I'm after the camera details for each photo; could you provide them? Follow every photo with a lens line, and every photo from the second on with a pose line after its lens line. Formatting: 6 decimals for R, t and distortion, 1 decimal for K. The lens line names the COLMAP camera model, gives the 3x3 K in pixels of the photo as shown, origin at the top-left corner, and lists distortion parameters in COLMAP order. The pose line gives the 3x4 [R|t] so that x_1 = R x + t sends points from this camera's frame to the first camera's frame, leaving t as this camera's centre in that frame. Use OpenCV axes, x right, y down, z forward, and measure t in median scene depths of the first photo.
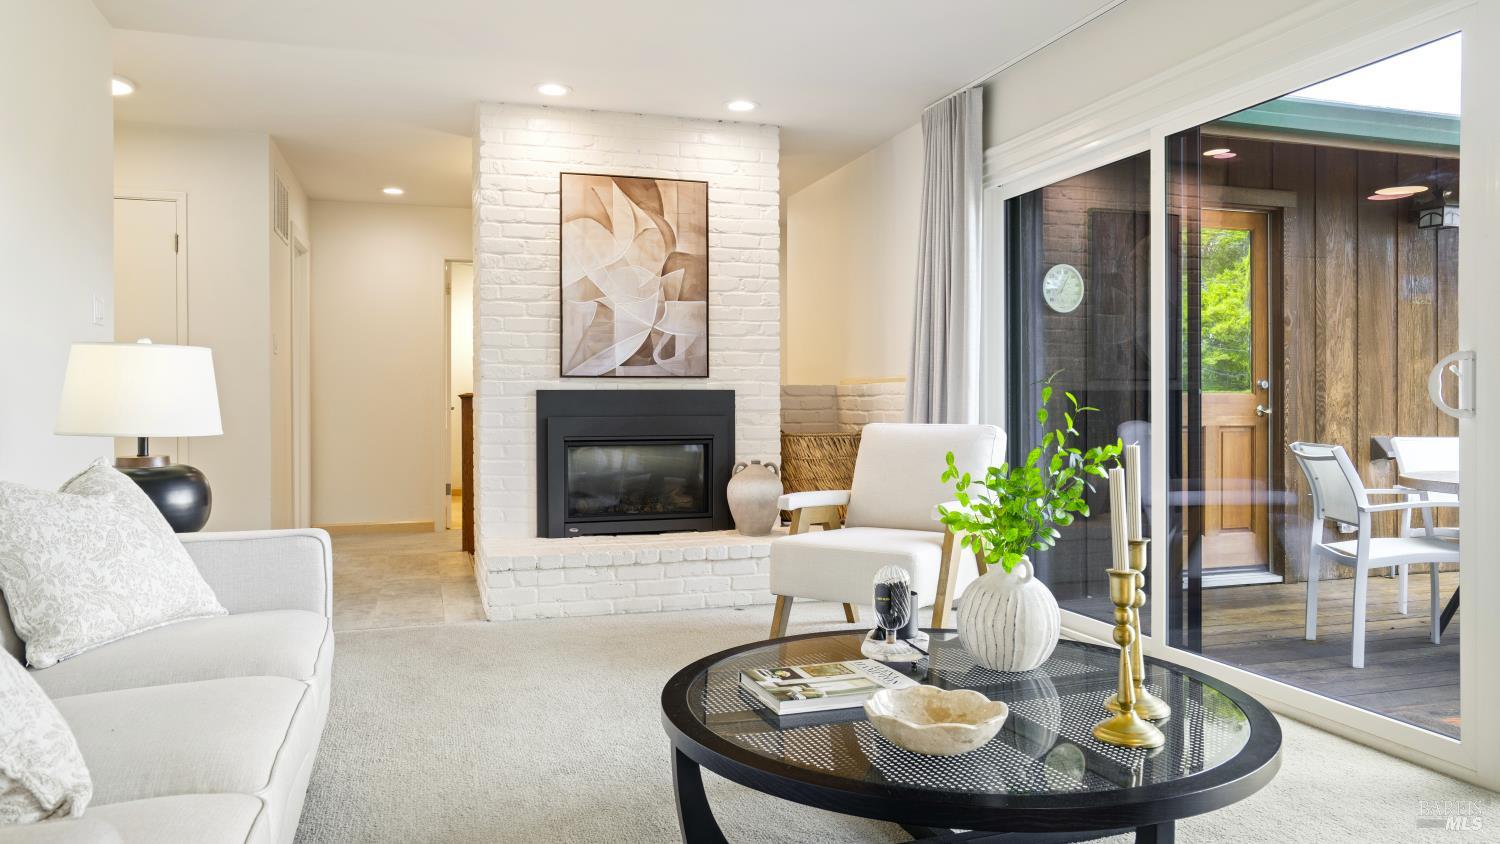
lens RADIAL K [[1005.6, 0, 750.4], [0, 1005.6, 398.2], [0, 0, 1]] dist [-0.009173, 0.009242]
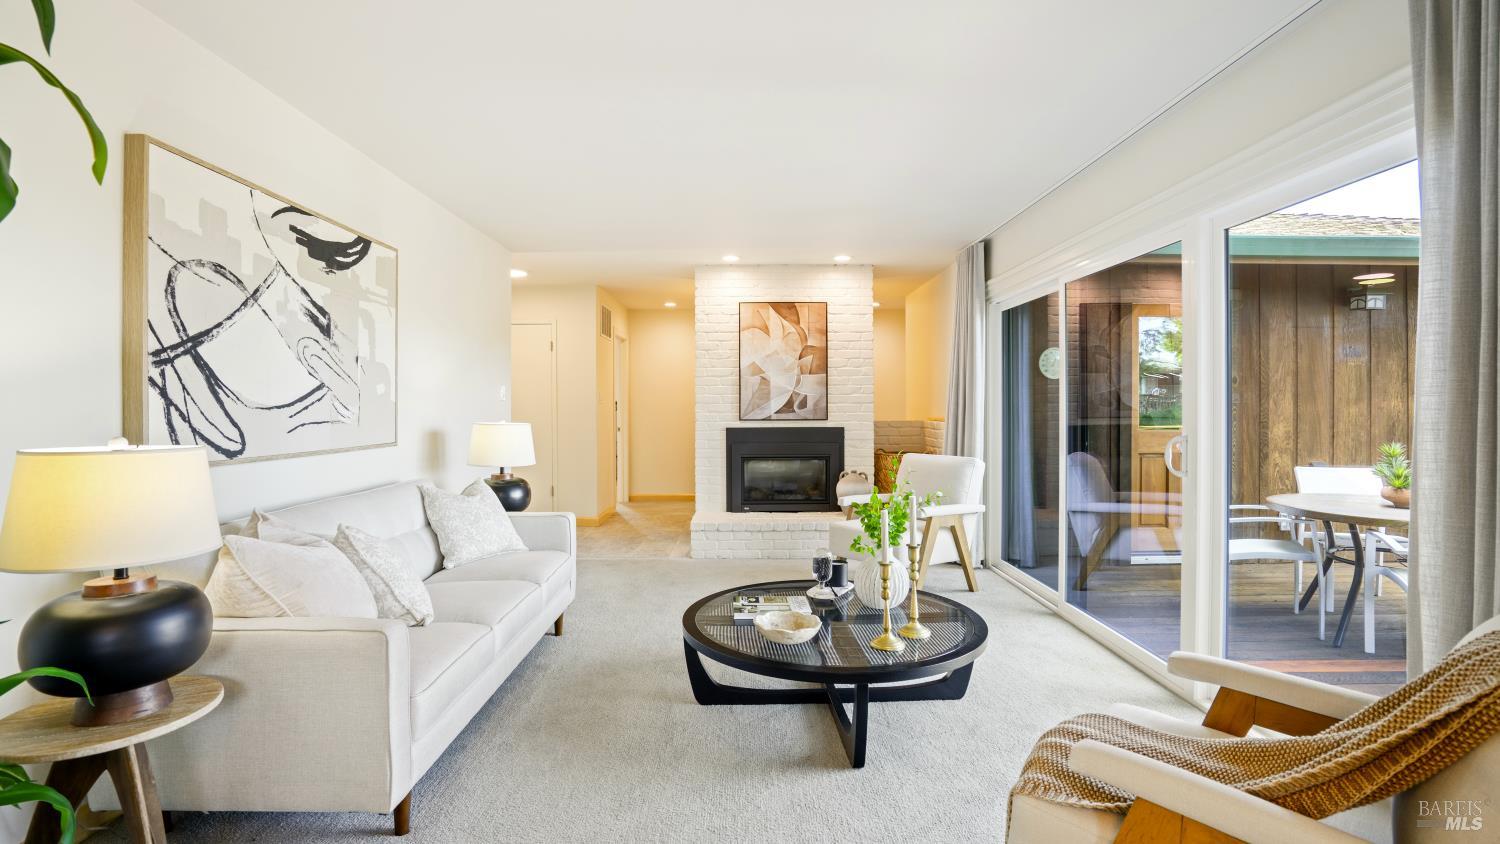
lens RADIAL K [[689.5, 0, 745.5], [0, 689.5, 406.7], [0, 0, 1]] dist [-0.045689, 0.004979]
pose [[0.952588, 0.000306, -0.304262, 0.179380], [0.001303, 0.999986, 0.005086, -0.049160], [0.304259, -0.005241, 0.952575, -0.130001]]
